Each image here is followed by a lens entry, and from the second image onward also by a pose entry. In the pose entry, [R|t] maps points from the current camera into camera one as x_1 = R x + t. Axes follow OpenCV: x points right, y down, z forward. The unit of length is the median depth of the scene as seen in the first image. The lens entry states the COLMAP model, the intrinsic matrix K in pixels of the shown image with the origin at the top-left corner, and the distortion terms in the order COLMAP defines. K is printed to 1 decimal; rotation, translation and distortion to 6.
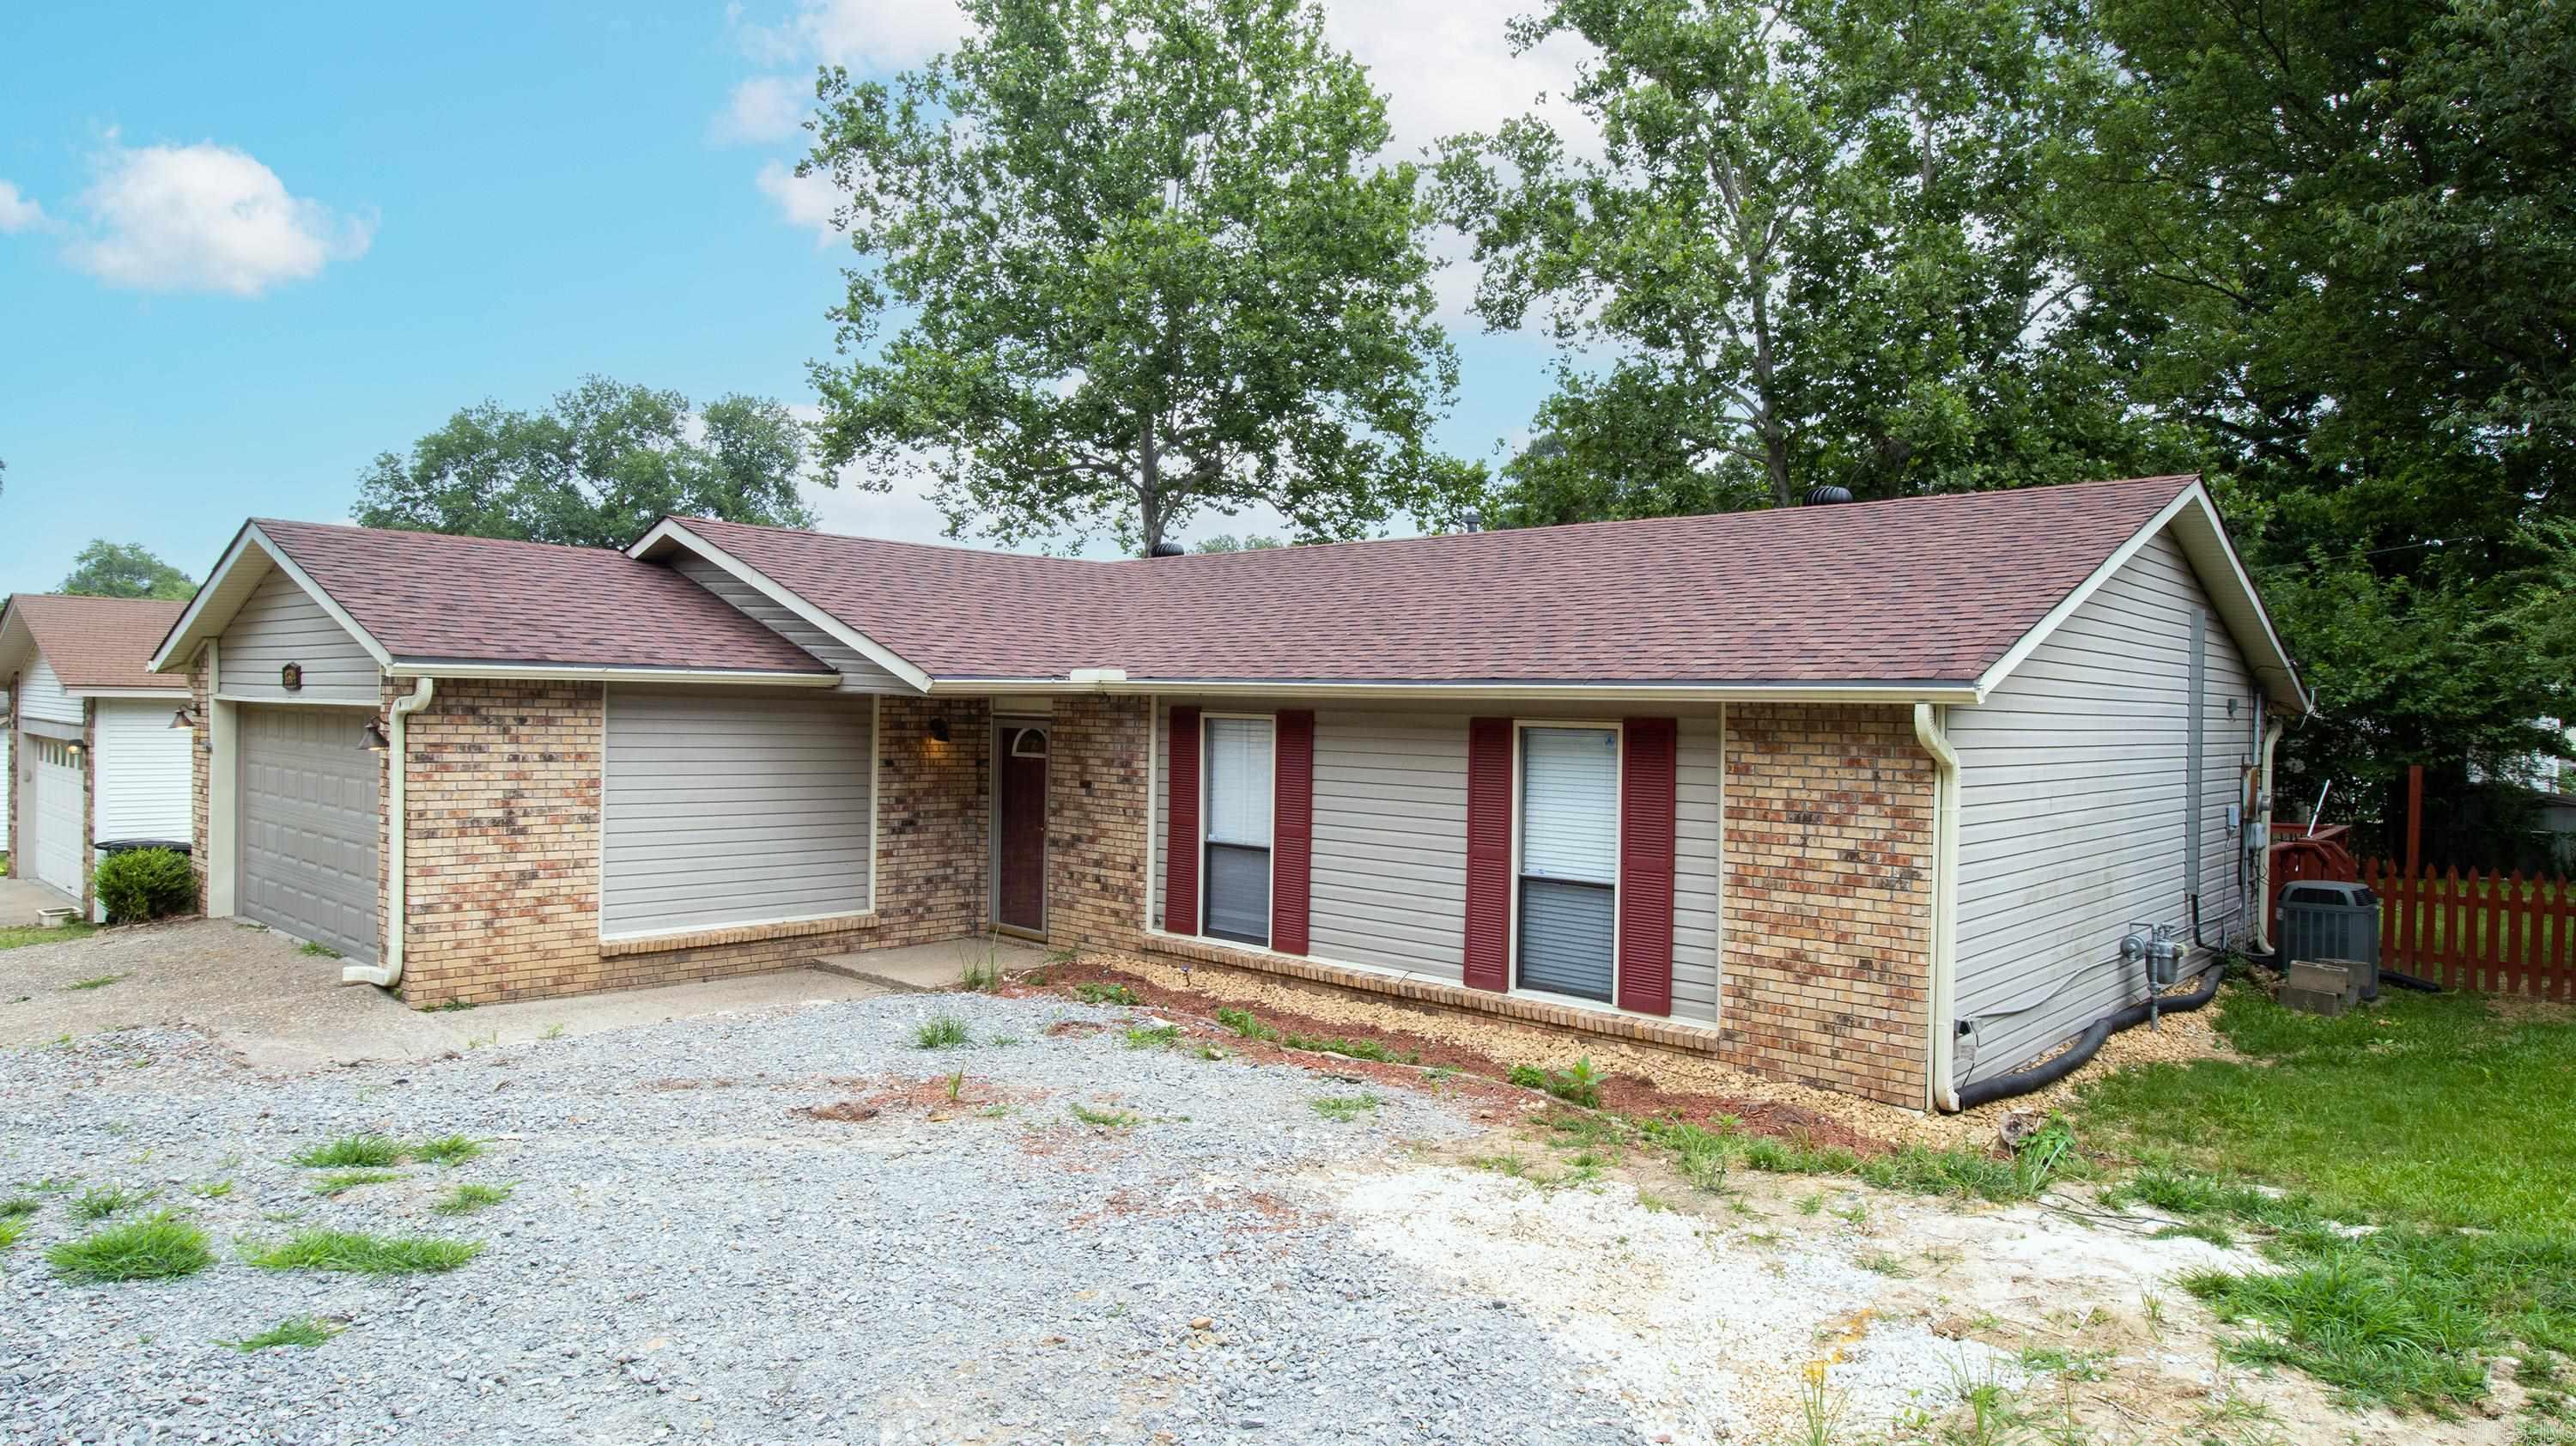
lens RADIAL K [[1528.4, 0, 1283.1], [0, 1528.4, 718.4], [0, 0, 1]] dist [0.010264, 0.000836]
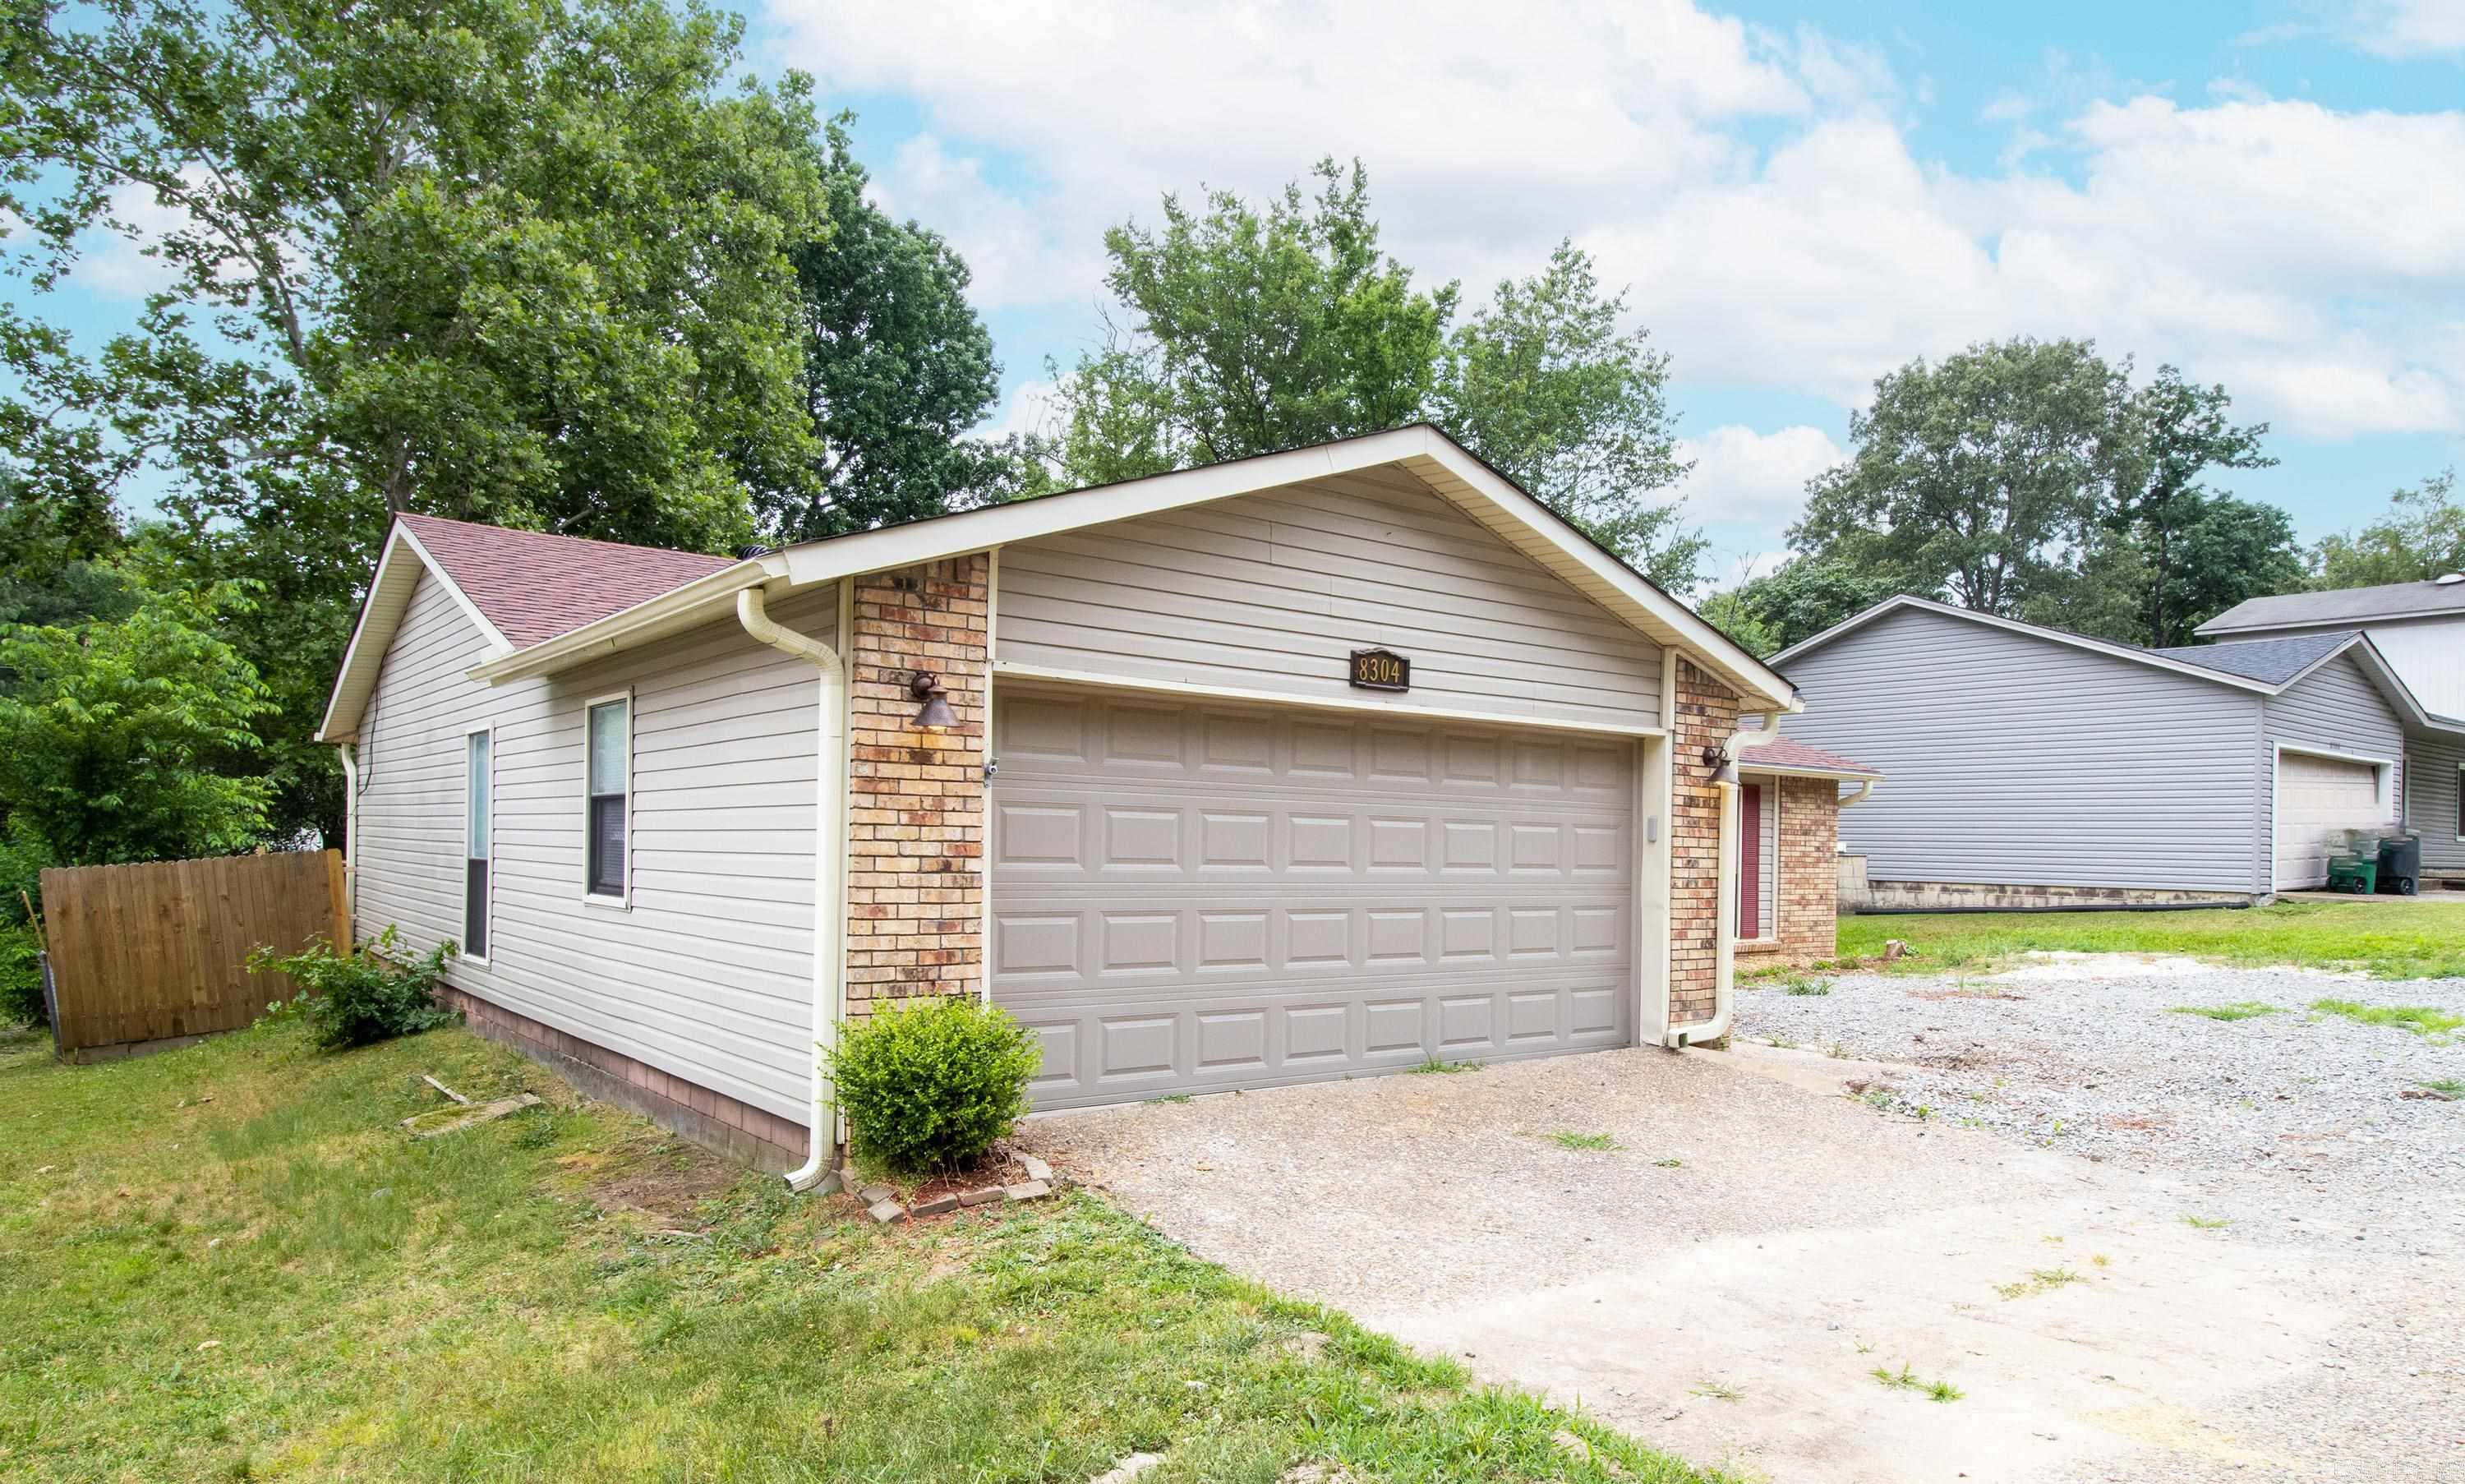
lens RADIAL K [[1524.1, 0, 1345.2], [0, 1524.1, 853.1], [0, 0, 1]] dist [0.003636, -0.000800]
pose [[0.138574, -0.019202, 0.990166, -1.563626], [-0.005772, 0.999779, 0.020196, 0.045371], [-0.990335, -0.008514, 0.138433, 1.124497]]
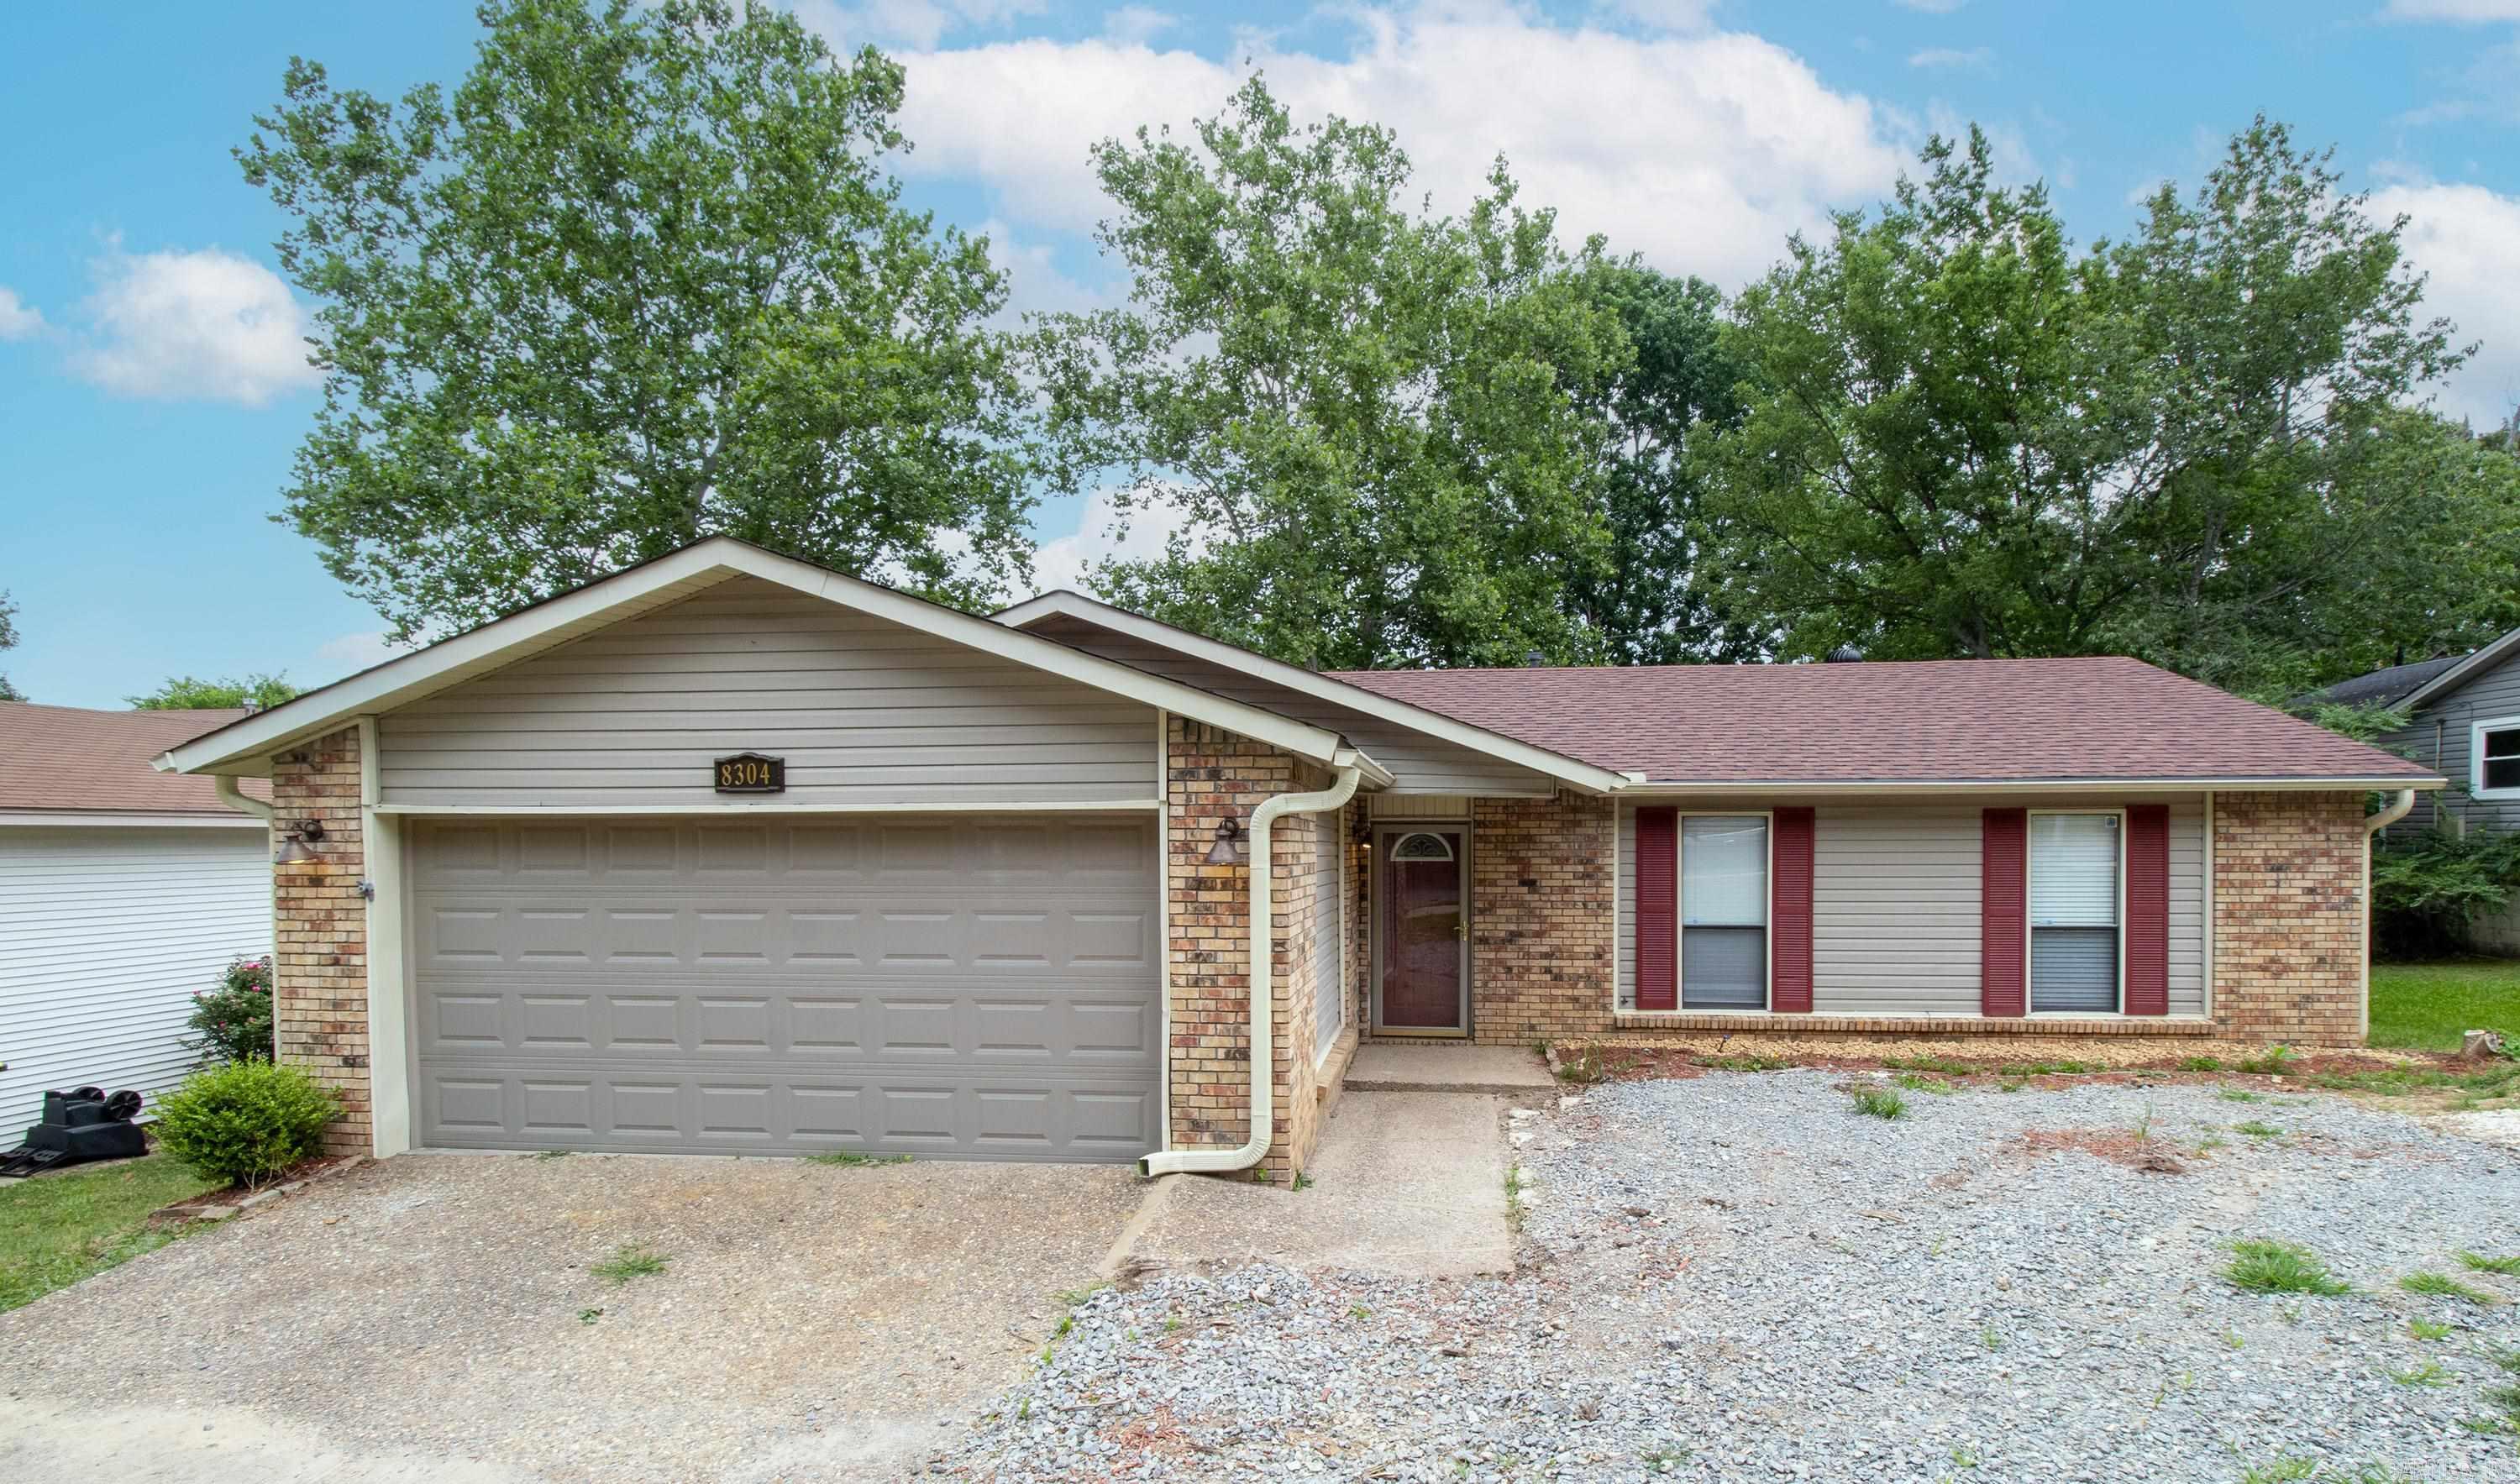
lens RADIAL K [[1231.2, 0, 1365.6], [0, 1231.2, 861.4], [0, 0, 1]] dist [-0.005509, 0.000688]
pose [[0.798093, -0.033669, 0.601593, -0.918527], [0.024338, 0.999424, 0.023646, 0.006698], [-0.602042, -0.004230, 0.798453, 0.483093]]
